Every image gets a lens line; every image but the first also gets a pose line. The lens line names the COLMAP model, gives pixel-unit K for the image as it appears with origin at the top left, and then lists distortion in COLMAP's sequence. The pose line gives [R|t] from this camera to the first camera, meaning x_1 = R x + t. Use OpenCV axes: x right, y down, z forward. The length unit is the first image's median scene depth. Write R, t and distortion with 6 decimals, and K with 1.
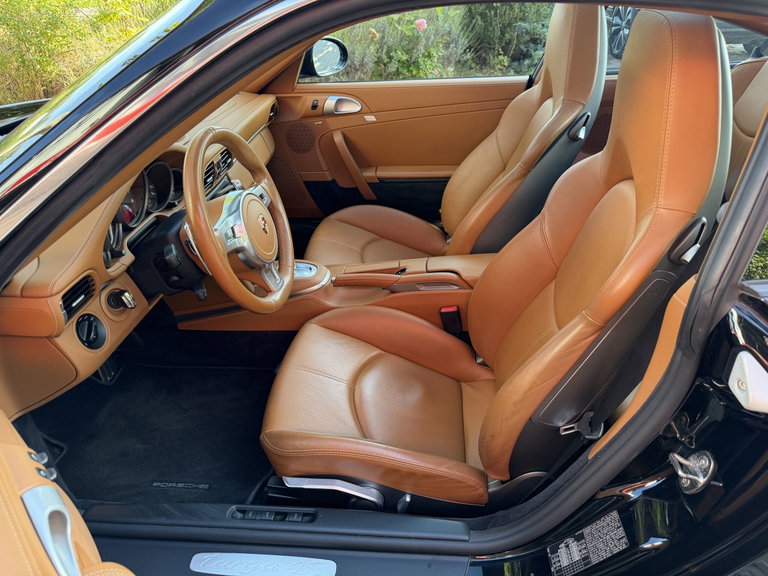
lens RADIAL K [[543.0, 0, 380.8], [0, 543.0, 290.1], [0, 0, 1]] dist [0.064912, -0.102765]
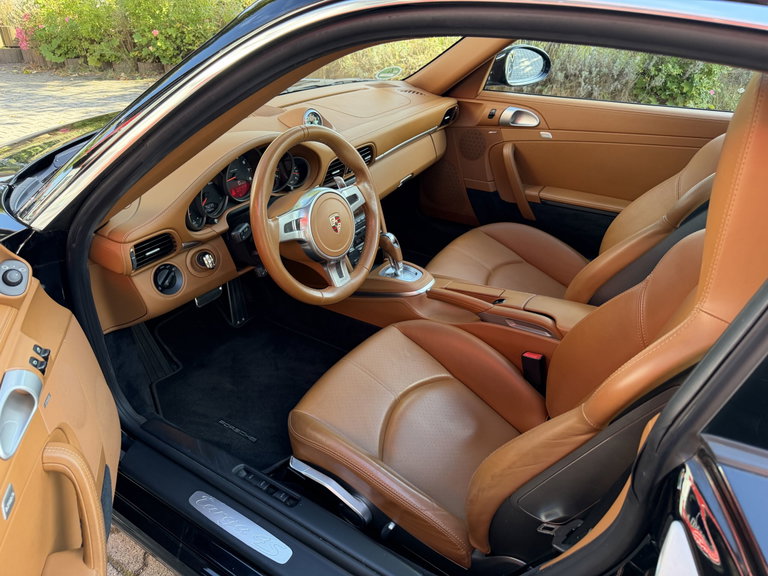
lens RADIAL K [[544.1, 0, 384.0], [0, 544.1, 288.0], [0, 0, 1]] dist [0.018030, -0.020982]
pose [[0.881075, 0.258099, -0.396349, 0.230011], [-0.255792, 0.964886, 0.059704, -0.061704], [0.397841, 0.048779, 0.916157, 0.060152]]
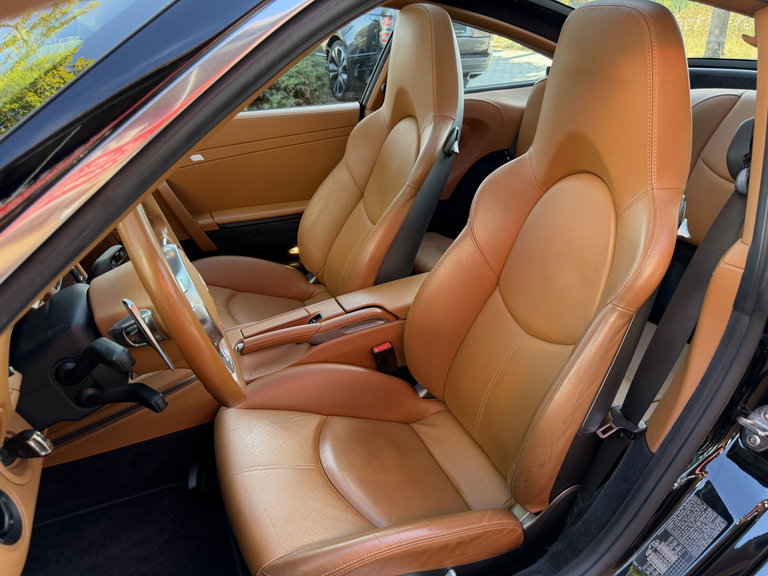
lens RADIAL K [[542.6, 0, 387.5], [0, 542.6, 288.7], [0, 0, 1]] dist [0.103942, -0.154247]
pose [[0.873754, -0.188678, 0.448280, -0.240324], [0.225867, 0.973683, -0.030426, -0.028798], [-0.430742, 0.127836, 0.893375, 0.174936]]
